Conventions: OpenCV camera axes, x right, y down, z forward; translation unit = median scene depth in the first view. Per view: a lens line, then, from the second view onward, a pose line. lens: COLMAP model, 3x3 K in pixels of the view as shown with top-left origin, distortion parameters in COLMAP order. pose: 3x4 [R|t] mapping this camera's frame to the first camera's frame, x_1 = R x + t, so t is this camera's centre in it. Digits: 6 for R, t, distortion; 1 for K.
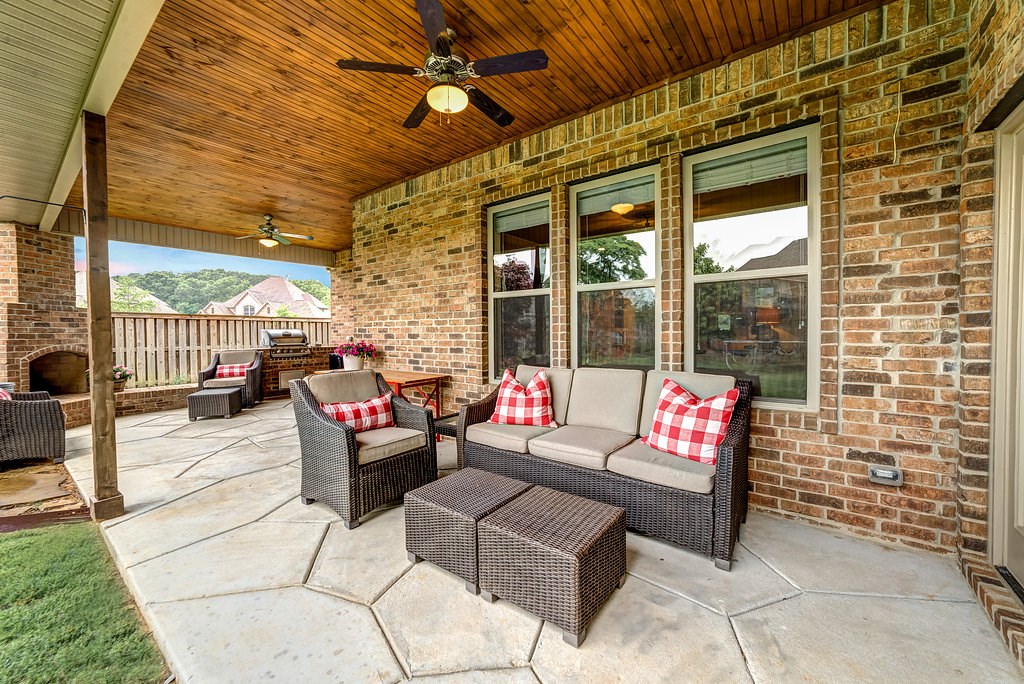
lens RADIAL K [[398.4, 0, 509.9], [0, 398.4, 336.9], [0, 0, 1]] dist [-0.002787, 0.003258]
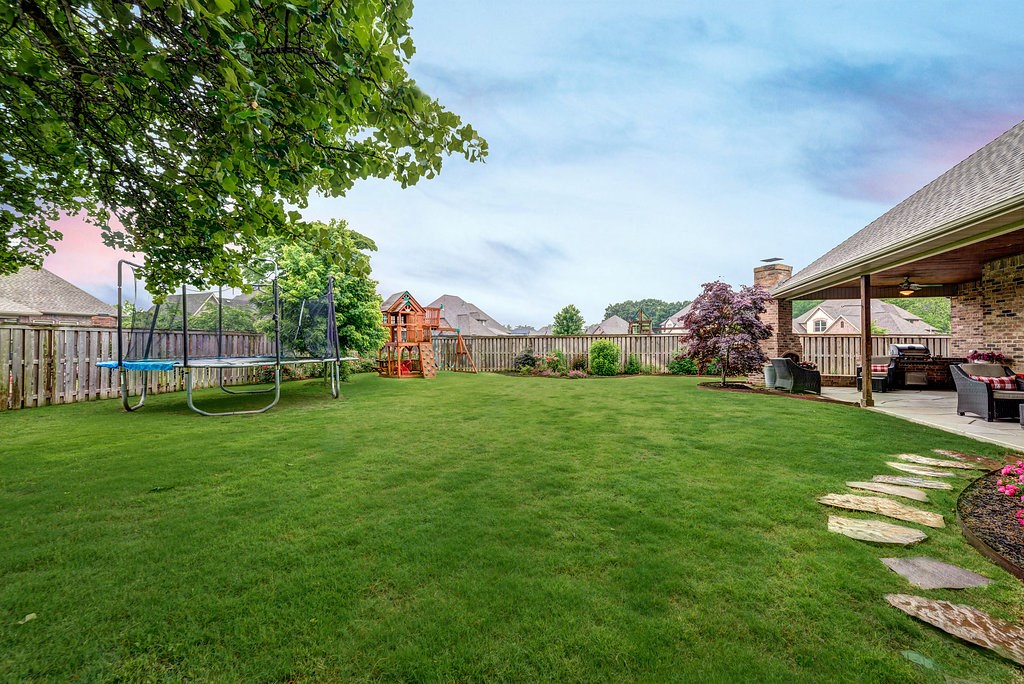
lens RADIAL K [[398.4, 0, 507.1], [0, 398.4, 338.9], [0, 0, 1]] dist [-0.002787, 0.003258]
pose [[0.343012, -0.005542, -0.939315, 0.455035], [-0.022481, 0.999648, -0.014107, 0.023445], [0.939062, 0.025955, 0.342766, -1.335045]]
